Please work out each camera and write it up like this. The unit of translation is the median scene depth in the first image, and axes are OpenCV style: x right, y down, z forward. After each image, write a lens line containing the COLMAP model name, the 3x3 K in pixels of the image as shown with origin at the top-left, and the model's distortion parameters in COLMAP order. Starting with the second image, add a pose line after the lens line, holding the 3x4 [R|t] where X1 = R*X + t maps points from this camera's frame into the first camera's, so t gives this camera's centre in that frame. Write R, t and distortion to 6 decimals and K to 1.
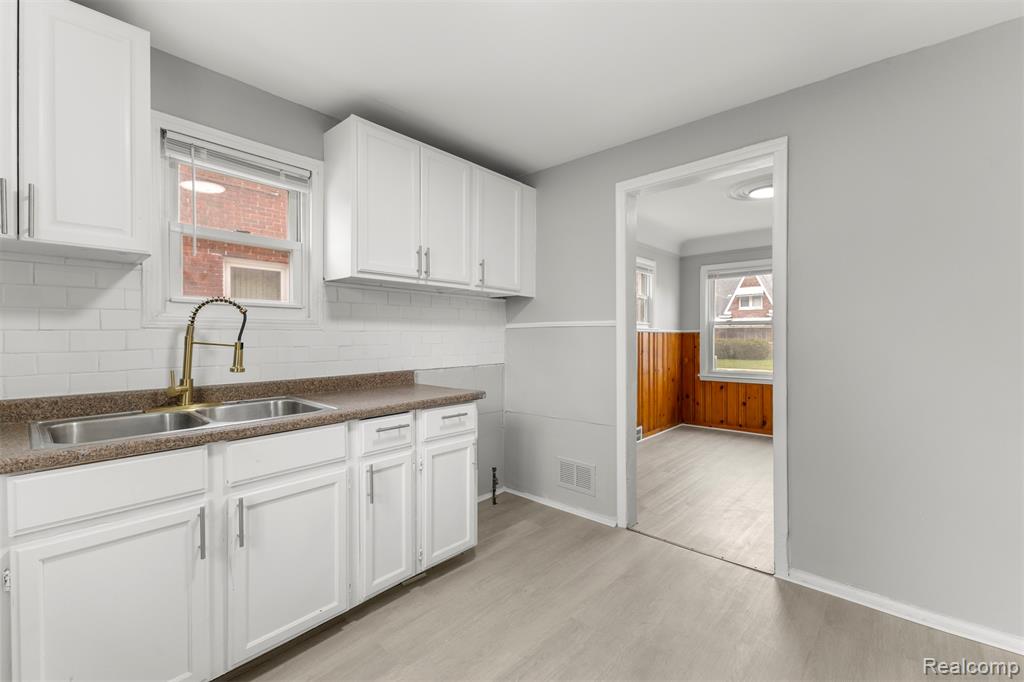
lens RADIAL K [[442.9, 0, 512.4], [0, 442.9, 342.2], [0, 0, 1]] dist [0.013931, -0.004345]
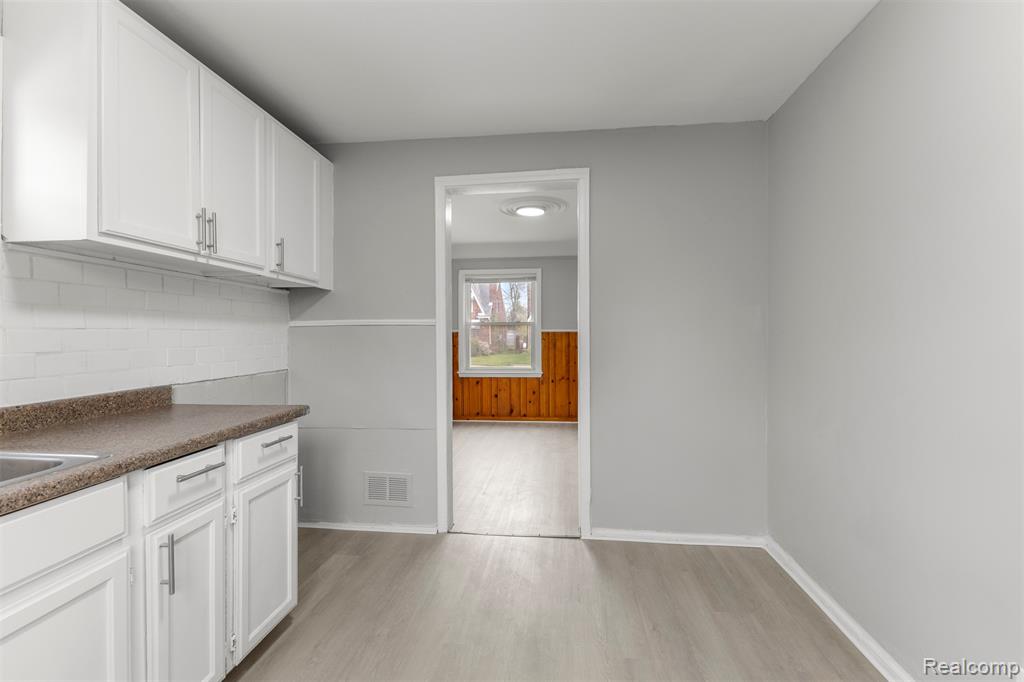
lens RADIAL K [[442.9, 0, 513.6], [0, 442.9, 340.6], [0, 0, 1]] dist [0.013931, -0.004345]
pose [[0.813276, -0.009366, 0.581803, -0.220702], [0.011677, 0.999932, -0.000225, -0.000688], [-0.581761, 0.006977, 0.813330, 0.135956]]
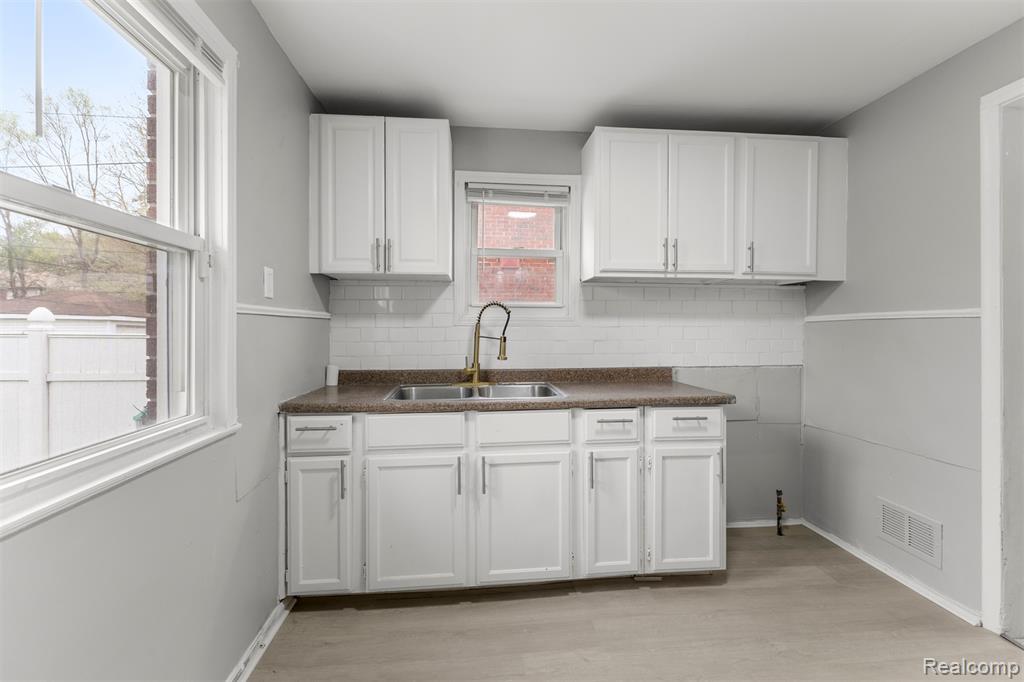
lens RADIAL K [[442.9, 0, 508.2], [0, 442.9, 335.7], [0, 0, 1]] dist [0.013931, -0.004345]
pose [[0.733854, 0.009654, -0.679239, 0.197924], [-0.010201, 0.999943, 0.003191, -0.004838], [0.679231, 0.004587, 0.733910, 0.059106]]
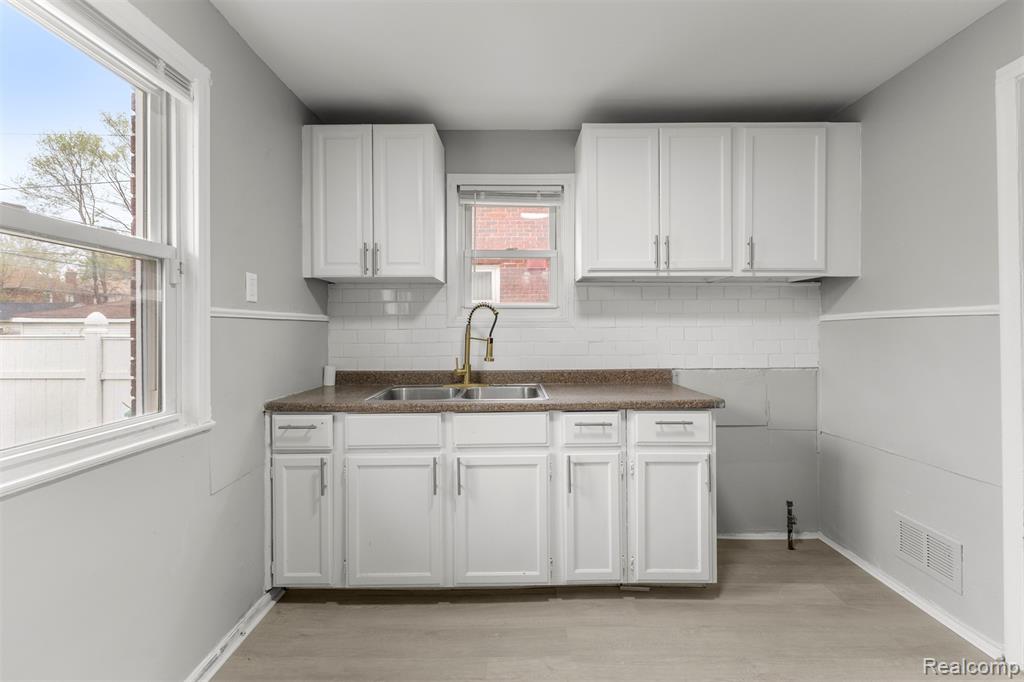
lens RADIAL K [[442.9, 0, 509.5], [0, 442.9, 334.2], [0, 0, 1]] dist [0.013931, -0.004345]
pose [[0.664446, 0.003676, -0.747327, 0.283828], [-0.006934, 0.999975, -0.001247, -0.006767], [0.747304, 0.006011, 0.664455, 0.151478]]
